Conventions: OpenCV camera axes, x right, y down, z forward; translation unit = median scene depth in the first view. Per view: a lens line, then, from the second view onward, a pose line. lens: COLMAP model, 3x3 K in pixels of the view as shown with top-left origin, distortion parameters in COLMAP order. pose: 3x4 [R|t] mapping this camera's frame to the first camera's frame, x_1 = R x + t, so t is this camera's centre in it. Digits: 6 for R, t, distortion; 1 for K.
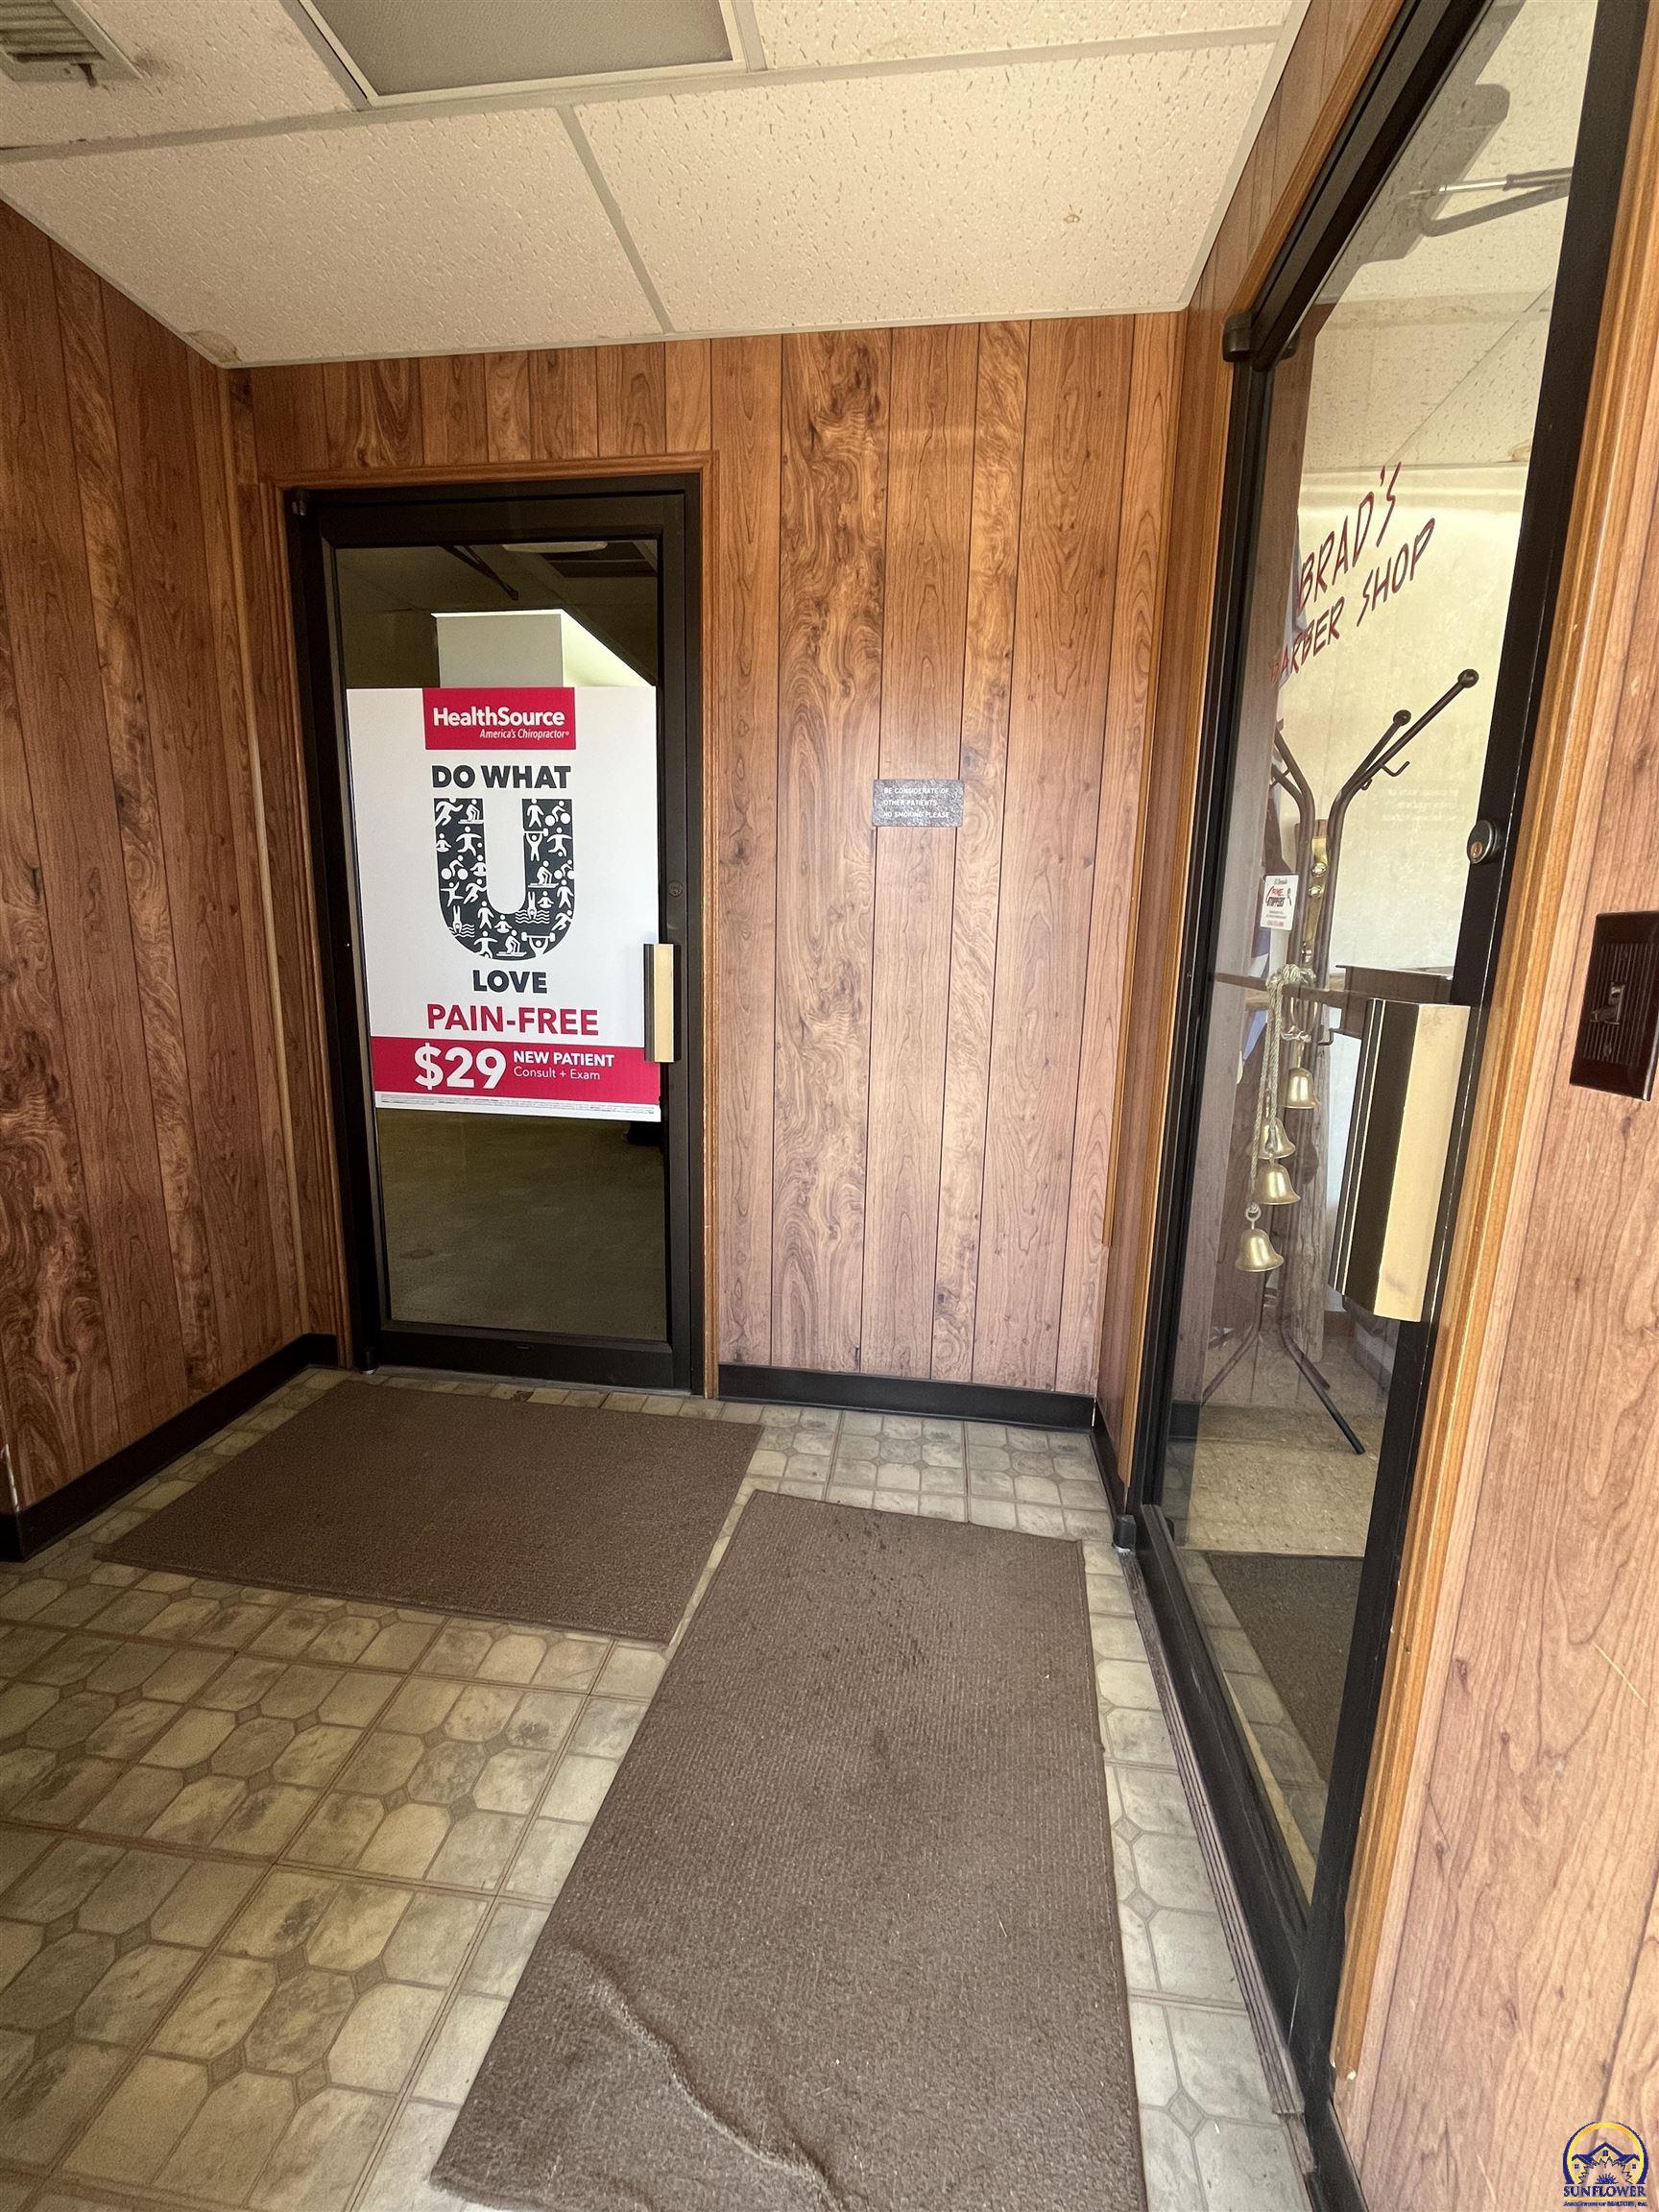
lens RADIAL K [[901.6, 0, 827.2], [0, 901.6, 1102.6], [0, 0, 1]] dist [-0.007398, 0.001364]
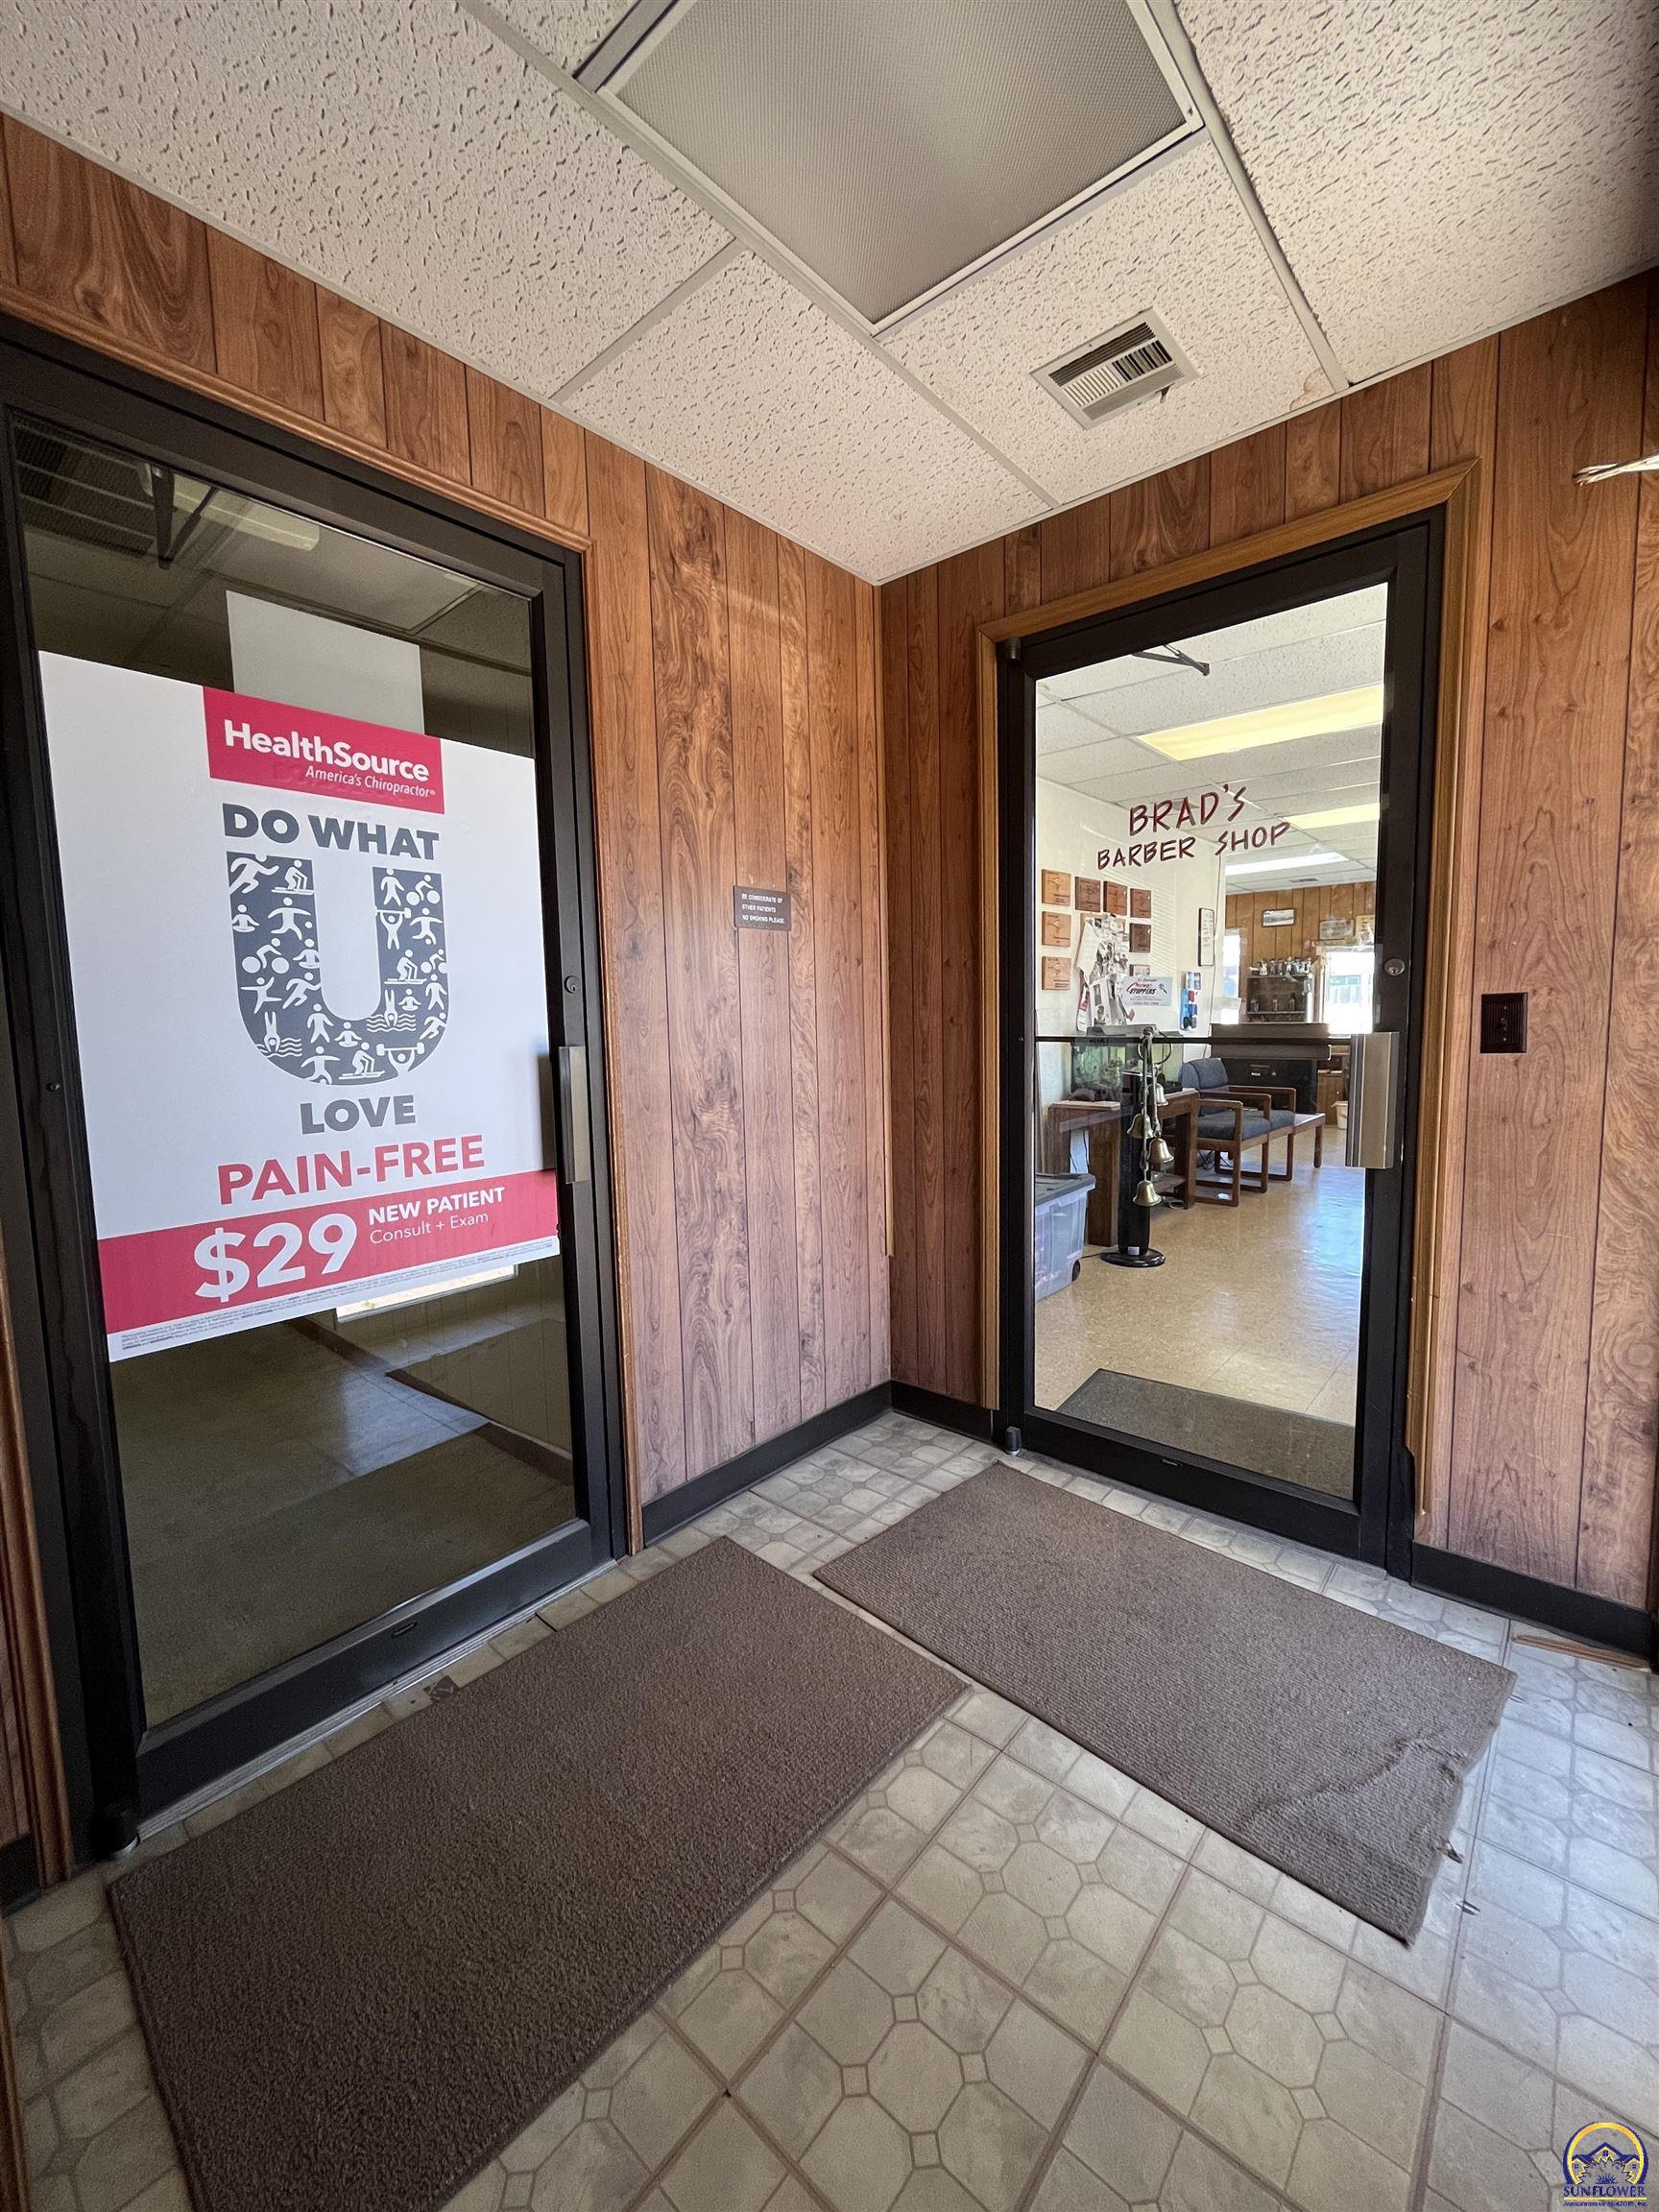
lens RADIAL K [[901.6, 0, 827.9], [0, 901.6, 1102.2], [0, 0, 1]] dist [-0.007398, 0.001364]
pose [[0.557218, -0.114458, 0.822440, -0.774541], [0.191422, 0.981484, 0.006900, -0.081834], [-0.808001, 0.153588, 0.568810, 0.310002]]
